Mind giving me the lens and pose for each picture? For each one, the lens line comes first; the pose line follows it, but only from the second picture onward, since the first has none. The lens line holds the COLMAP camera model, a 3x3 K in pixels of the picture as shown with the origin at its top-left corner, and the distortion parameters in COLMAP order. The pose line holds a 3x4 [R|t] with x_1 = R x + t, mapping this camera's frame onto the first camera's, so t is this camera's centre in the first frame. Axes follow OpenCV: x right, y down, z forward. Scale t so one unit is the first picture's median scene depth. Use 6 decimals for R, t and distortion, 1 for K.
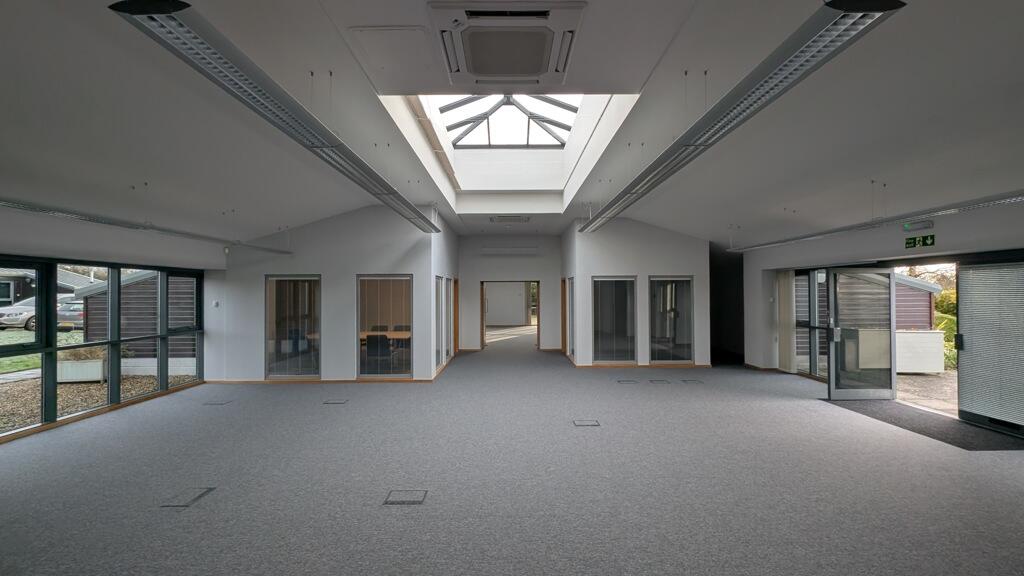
lens RADIAL K [[418.5, 0, 508.4], [0, 418.5, 289.5], [0, 0, 1]] dist [-0.000258, 0.000395]
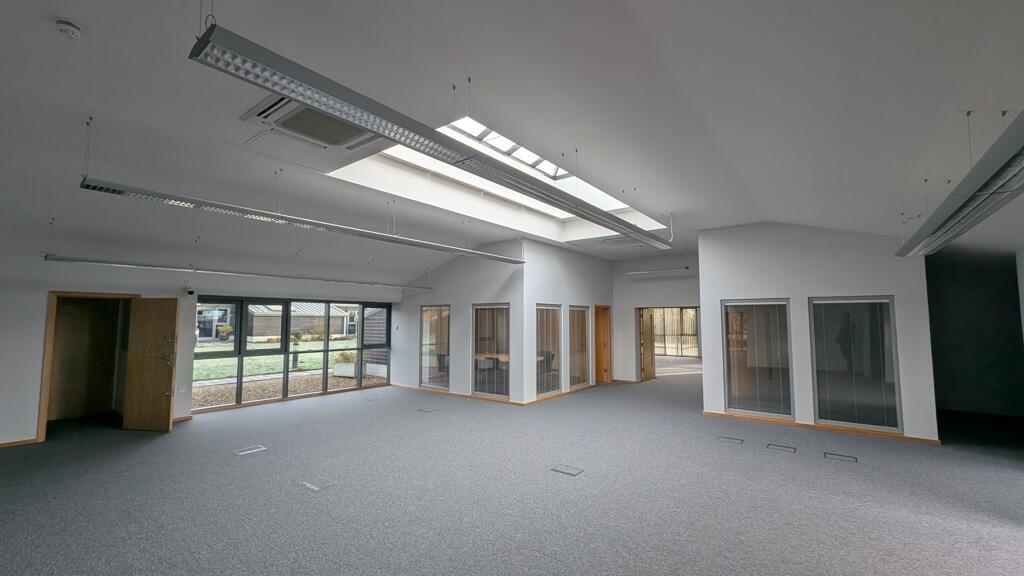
lens RADIAL K [[418.5, 0, 509.4], [0, 418.5, 289.1], [0, 0, 1]] dist [-0.000258, 0.000395]
pose [[0.789248, -0.040407, -0.612743, 0.433794], [0.001987, 0.997996, -0.063253, -0.003155], [0.614071, 0.048705, 0.787747, 0.144156]]
